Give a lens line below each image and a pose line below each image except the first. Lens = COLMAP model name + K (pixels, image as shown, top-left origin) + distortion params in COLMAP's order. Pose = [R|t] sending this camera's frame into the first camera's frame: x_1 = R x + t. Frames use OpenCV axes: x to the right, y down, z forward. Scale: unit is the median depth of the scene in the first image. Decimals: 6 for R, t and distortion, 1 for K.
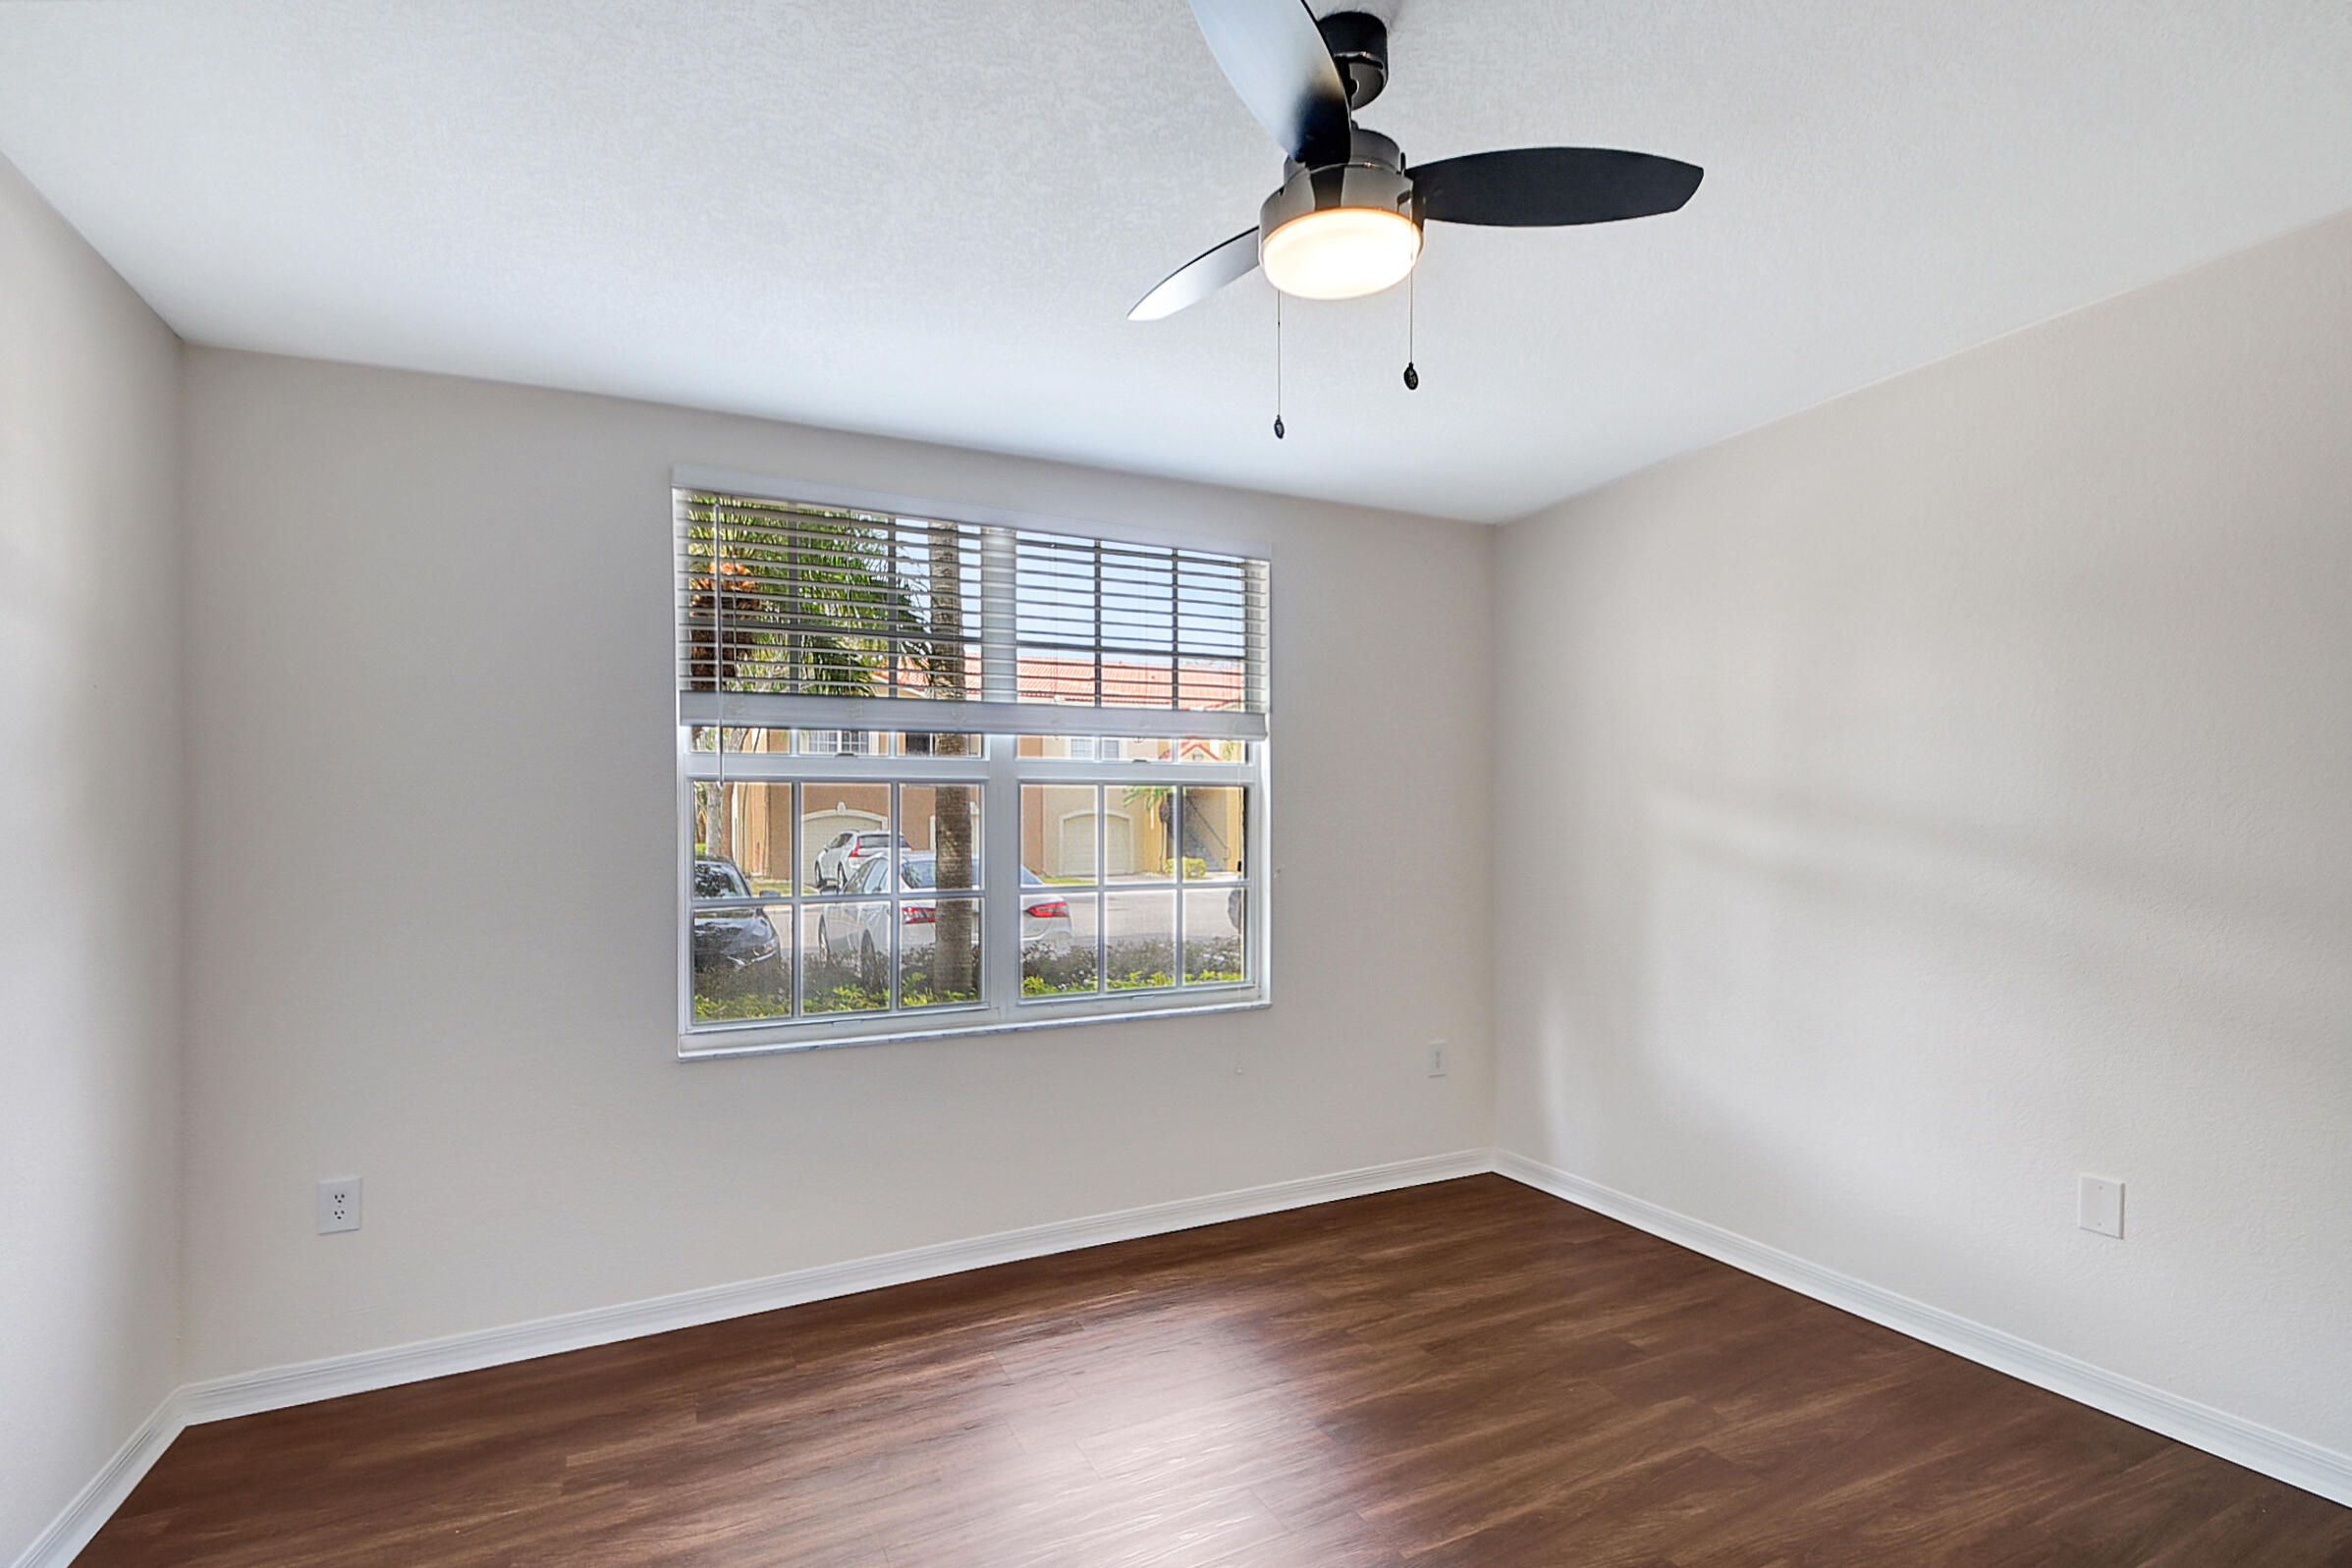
lens RADIAL K [[1044.2, 0, 1177.3], [0, 1044.2, 838.5], [0, 0, 1]] dist [0.000716, -0.001209]
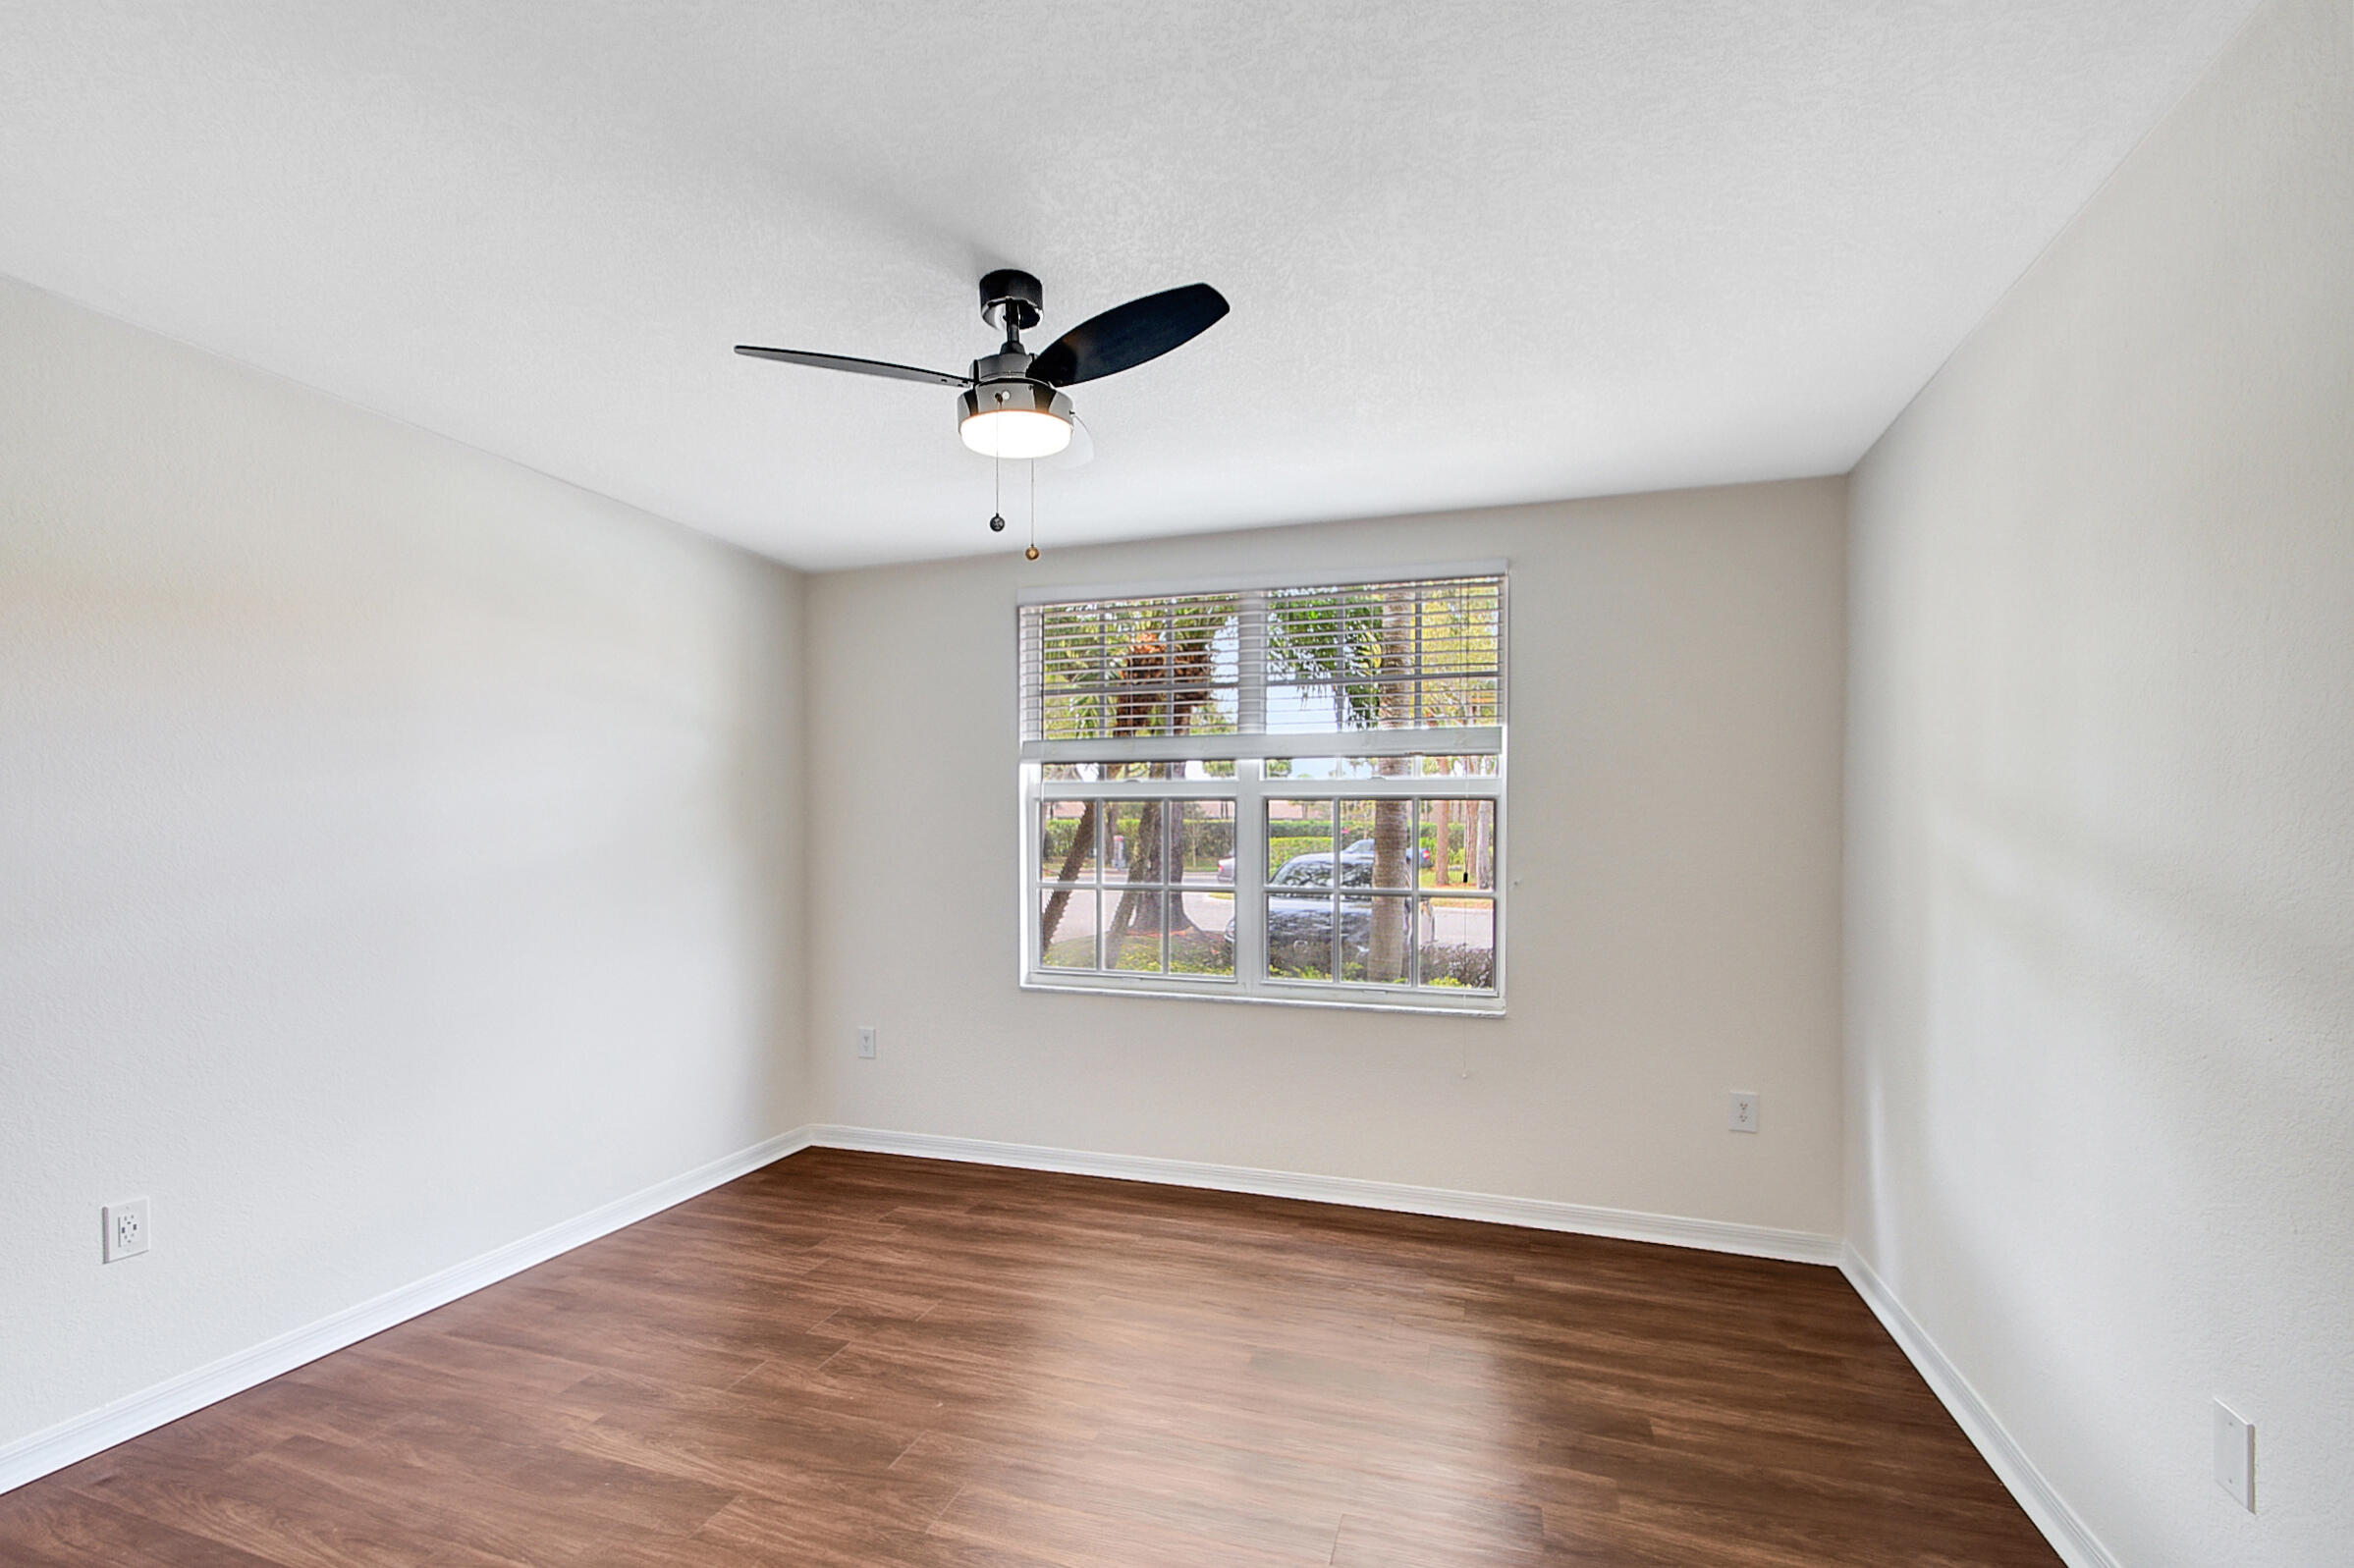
lens RADIAL K [[1045.1, 0, 1178.3], [0, 1045.1, 838.6], [0, 0, 1]] dist [0.000716, -0.001209]
pose [[0.723859, 0.018062, -0.689712, 0.670969], [-0.020853, 0.999773, 0.004297, -0.012500], [0.689633, 0.011272, 0.724071, 0.064807]]
